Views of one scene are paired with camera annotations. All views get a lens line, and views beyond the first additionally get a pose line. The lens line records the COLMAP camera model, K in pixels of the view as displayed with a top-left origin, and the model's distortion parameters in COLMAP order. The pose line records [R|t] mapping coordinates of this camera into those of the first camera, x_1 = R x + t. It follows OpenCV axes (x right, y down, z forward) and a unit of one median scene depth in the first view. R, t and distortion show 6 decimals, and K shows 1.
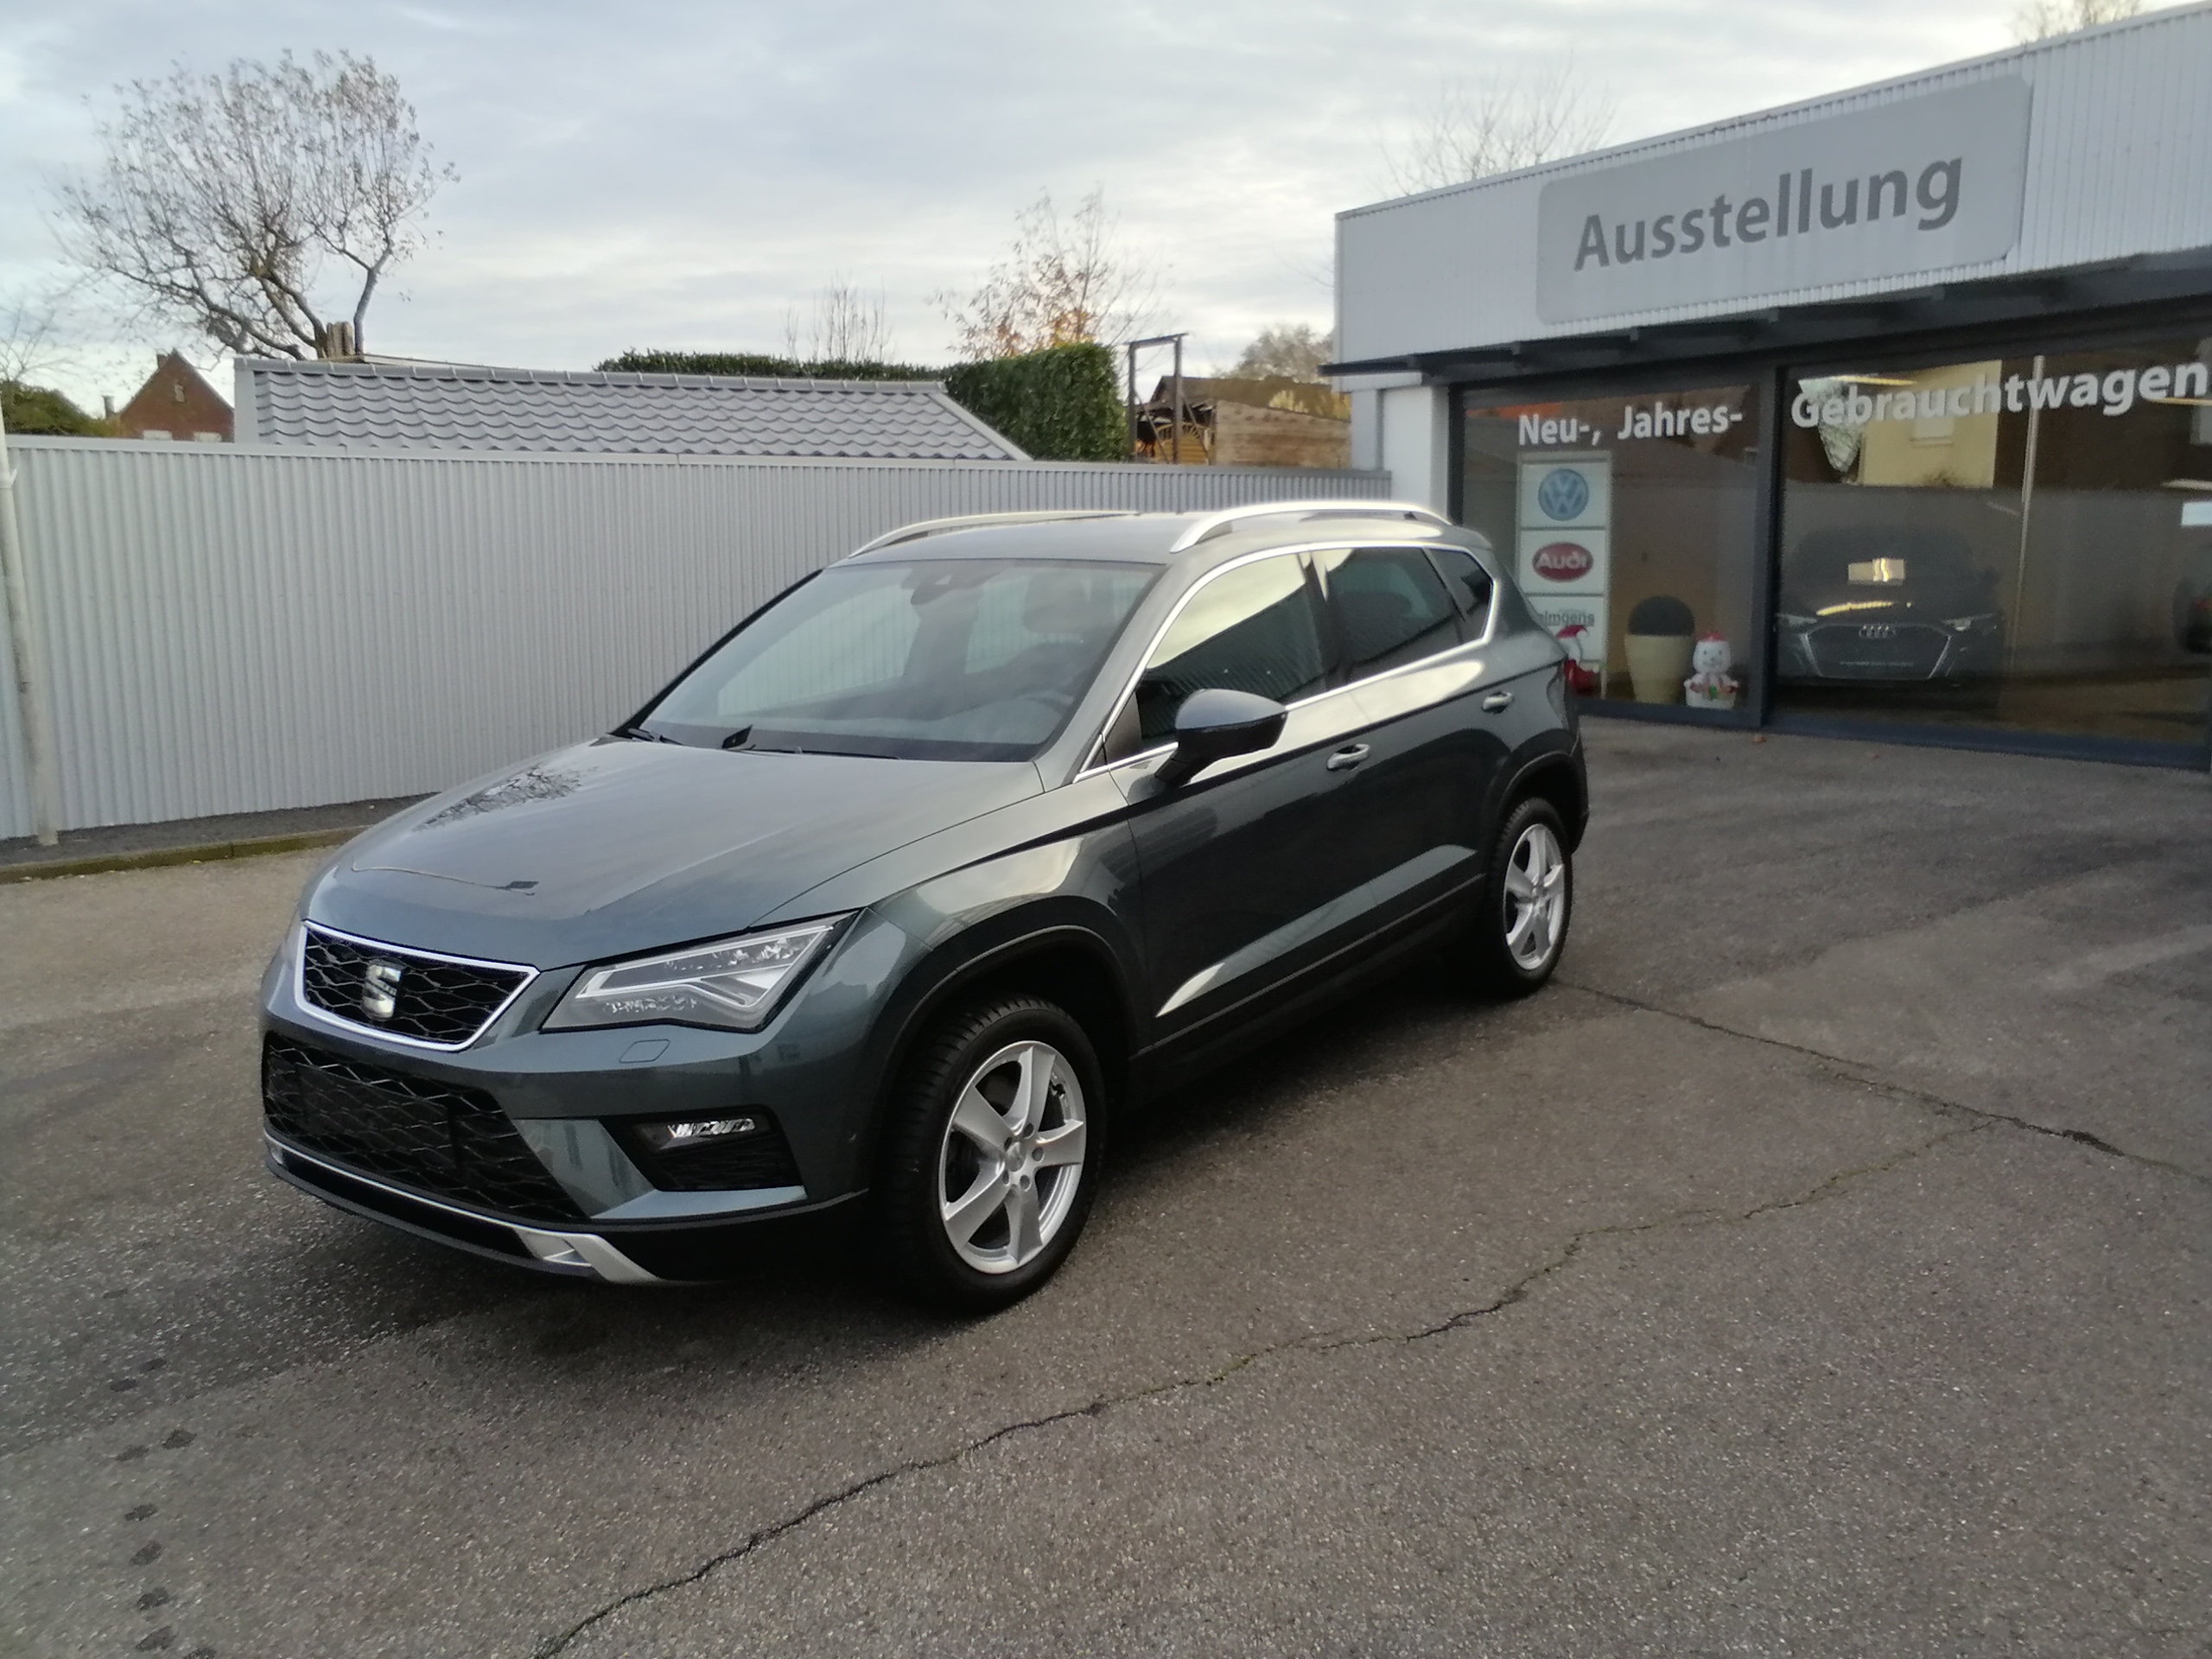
lens RADIAL K [[1757.5, 0, 1136.2], [0, 1757.5, 800.4], [0, 0, 1]] dist [-0.060274, 0.166898]
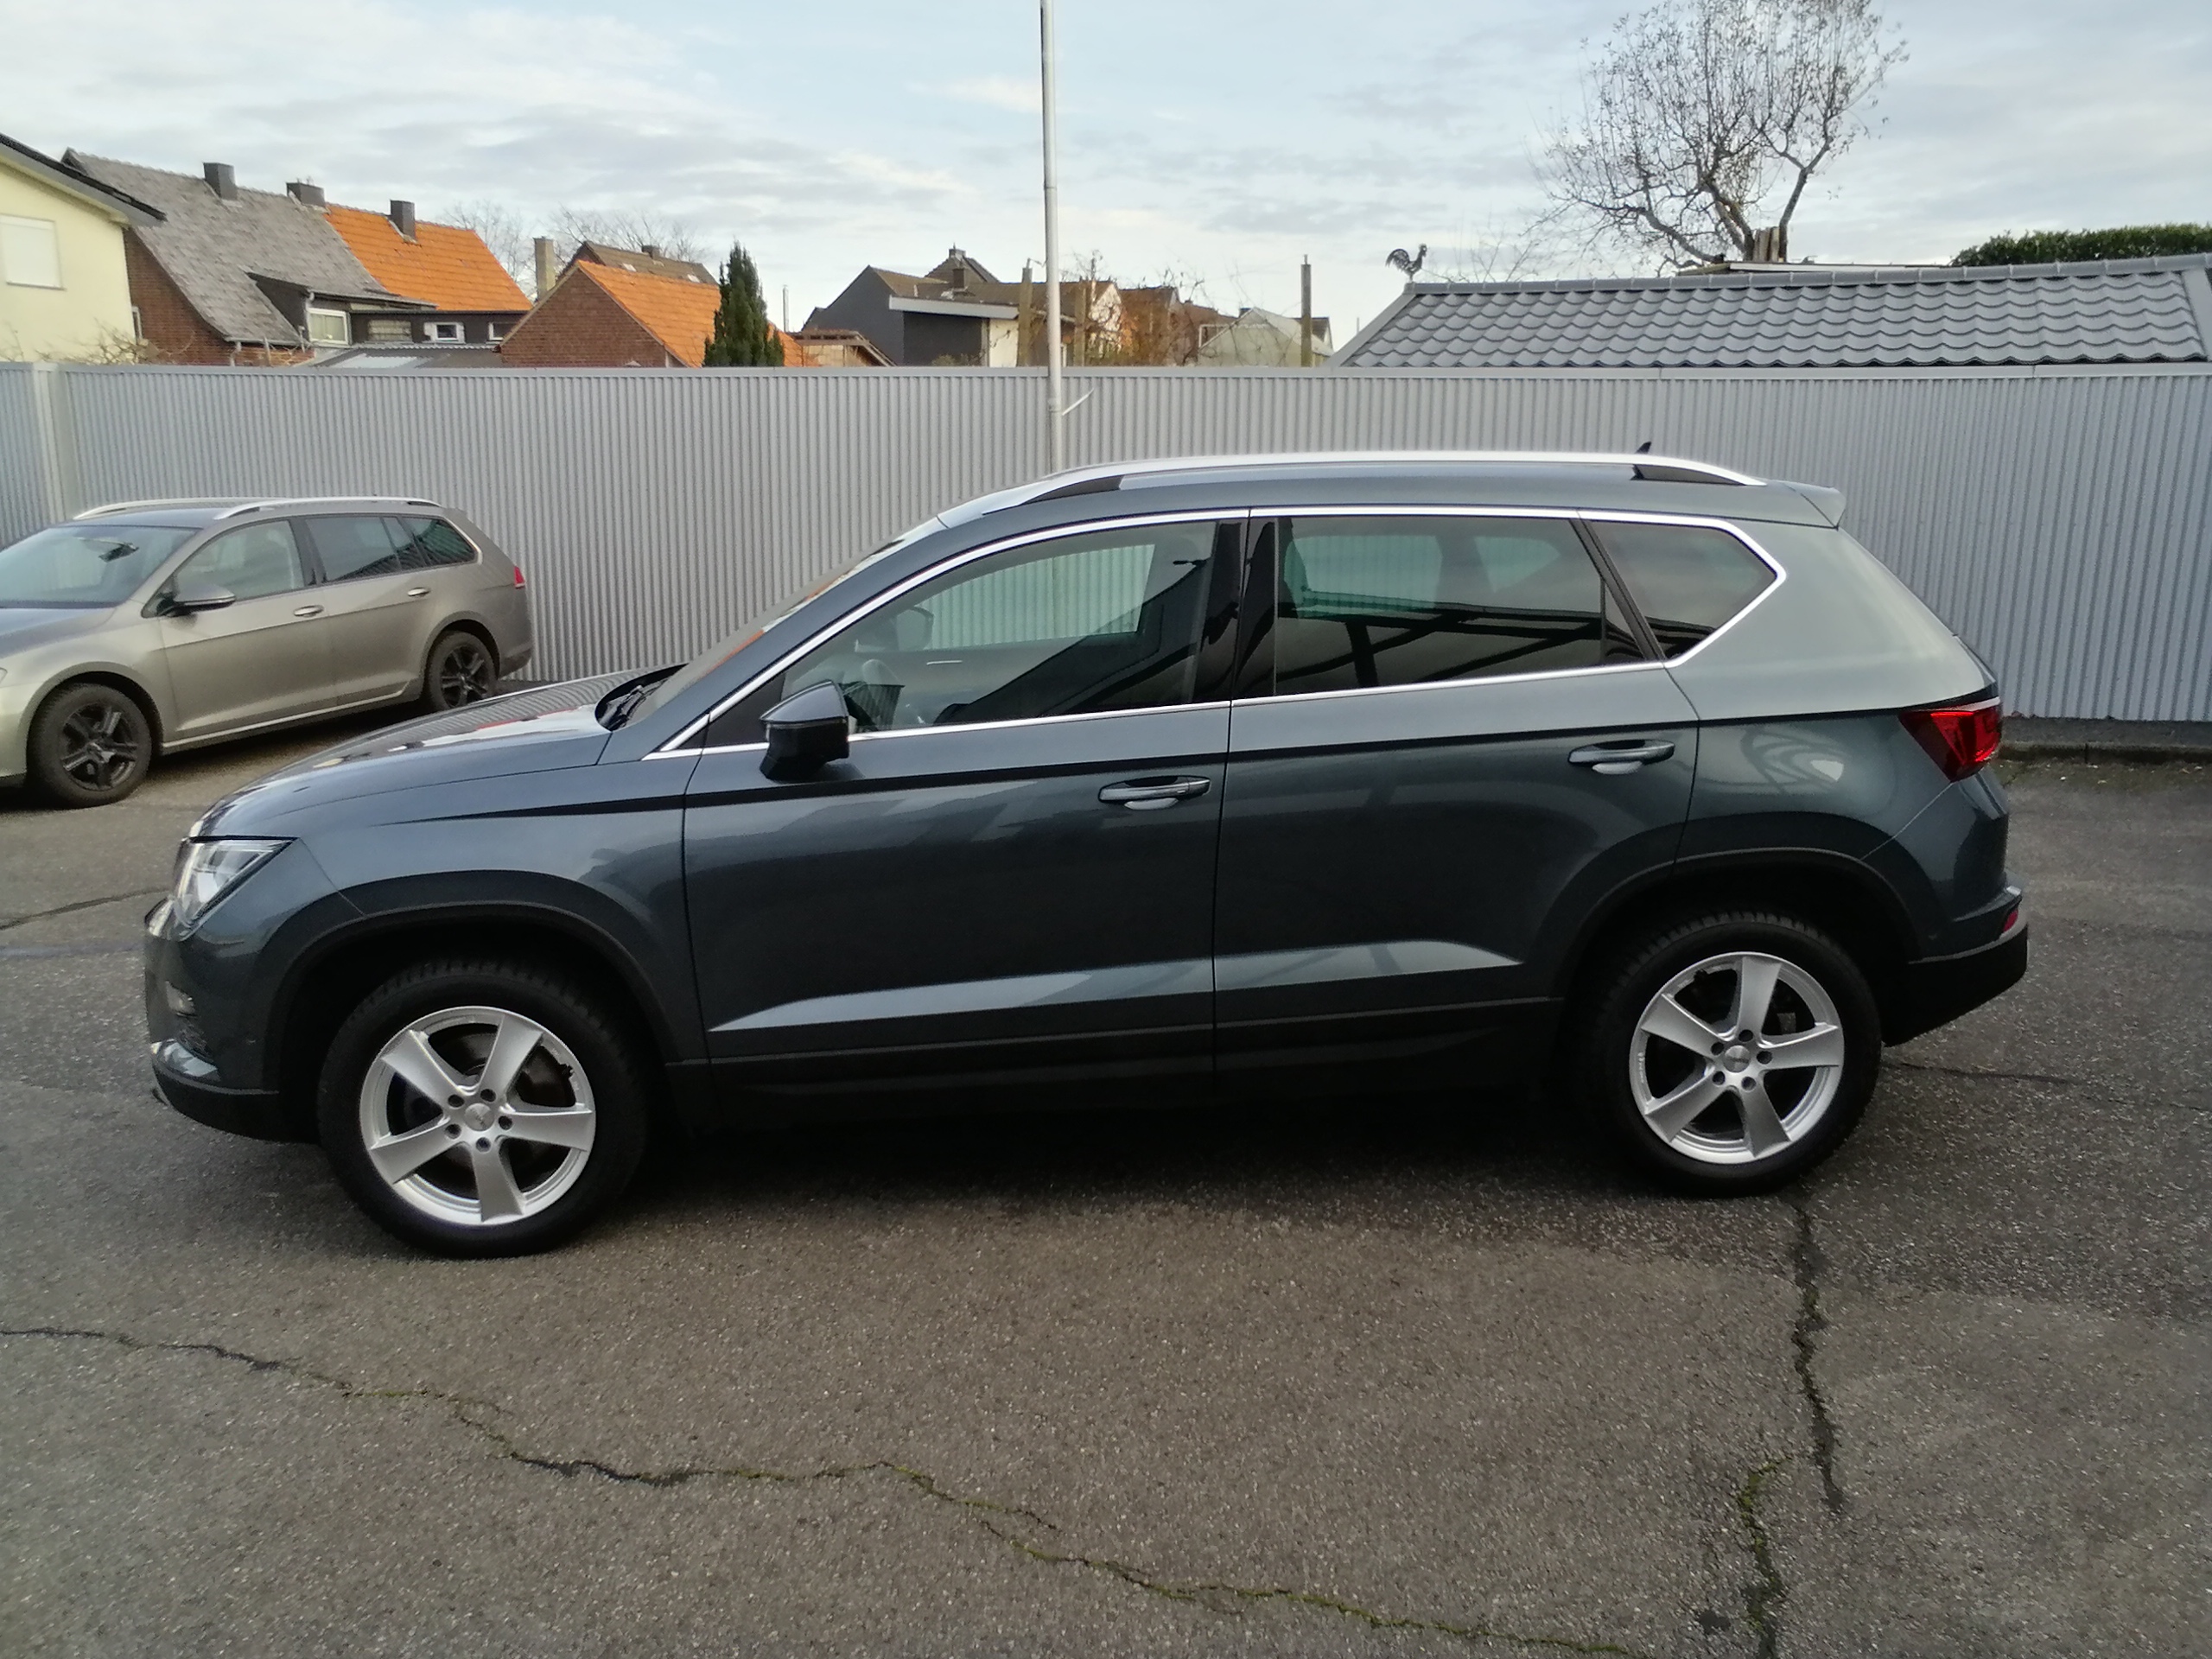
lens RADIAL K [[1761.7, 0, 1145.4], [0, 1761.7, 807.5], [0, 0, 1]] dist [-0.066502, 0.169924]
pose [[0.635156, 0.172124, -0.752961, 0.305505], [-0.128110, 0.984827, 0.117060, -0.046126], [0.761685, 0.022111, 0.647570, 0.220208]]
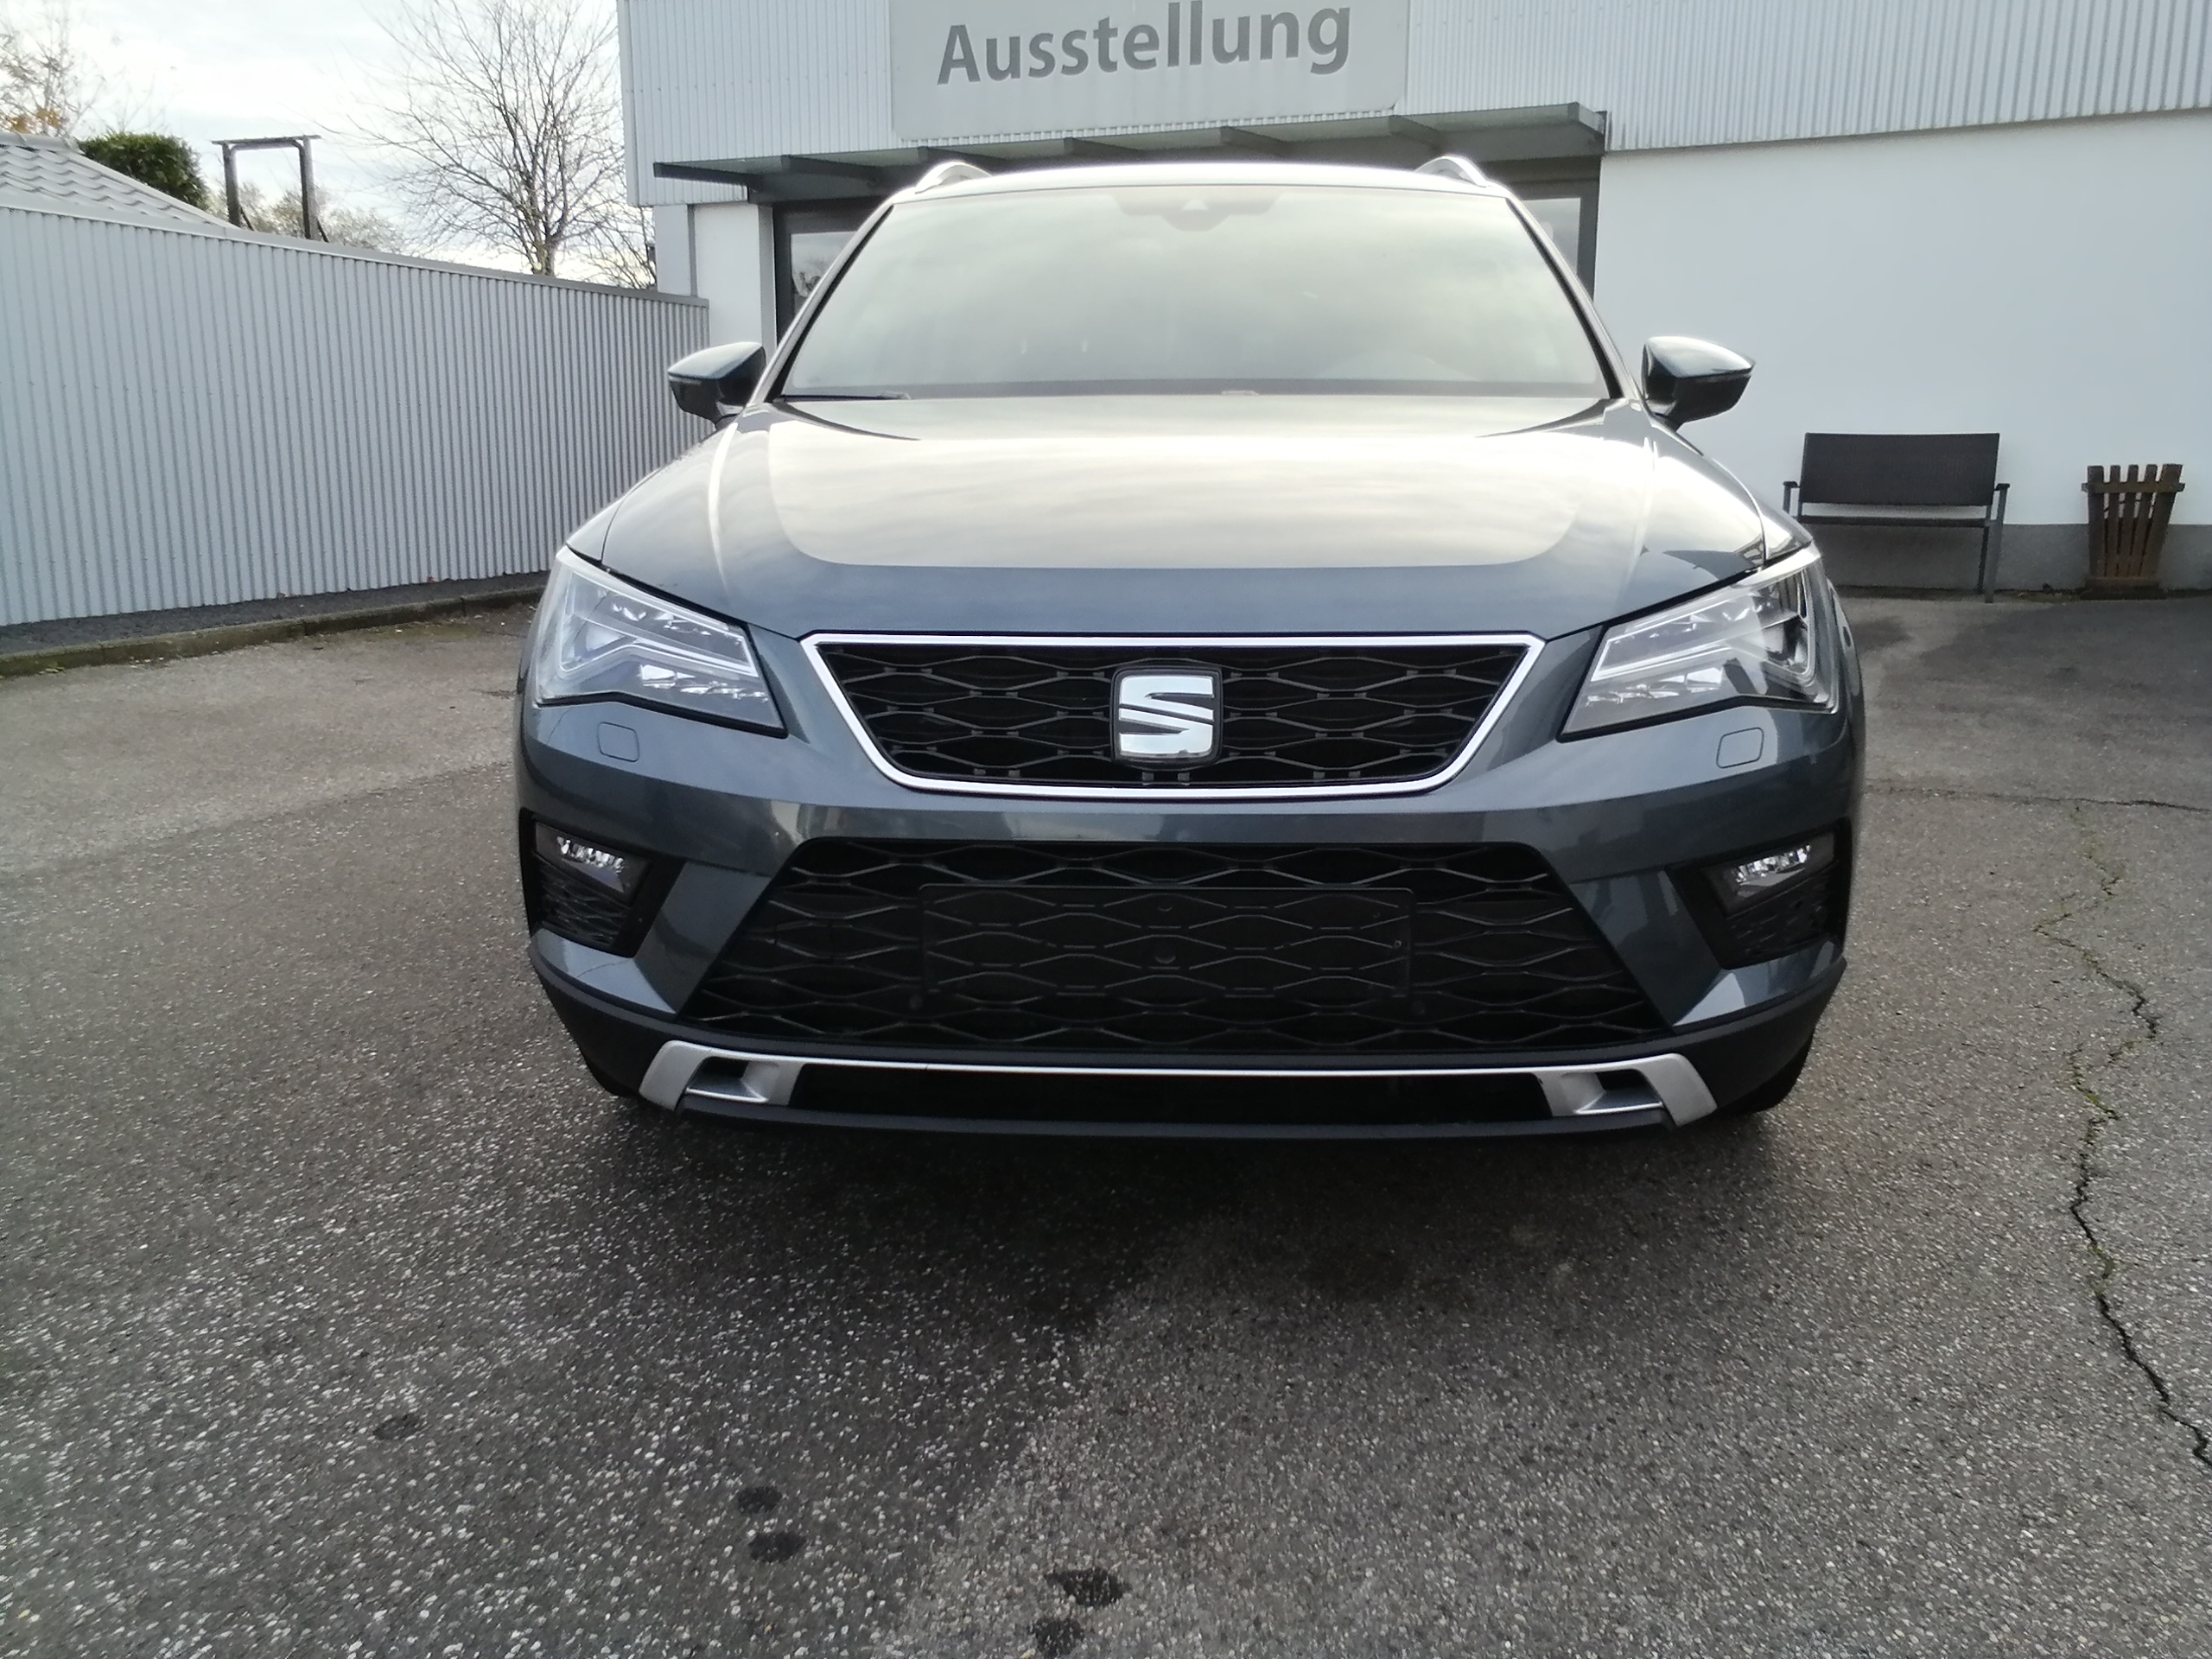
lens RADIAL K [[1764.5, 0, 1134.0], [0, 1764.5, 794.4], [0, 0, 1]] dist [-0.073201, 0.190941]
pose [[0.836079, -0.088344, 0.541449, -0.241157], [0.066131, 0.995982, 0.060390, 0.031927], [-0.544608, -0.014684, 0.838562, 0.174936]]
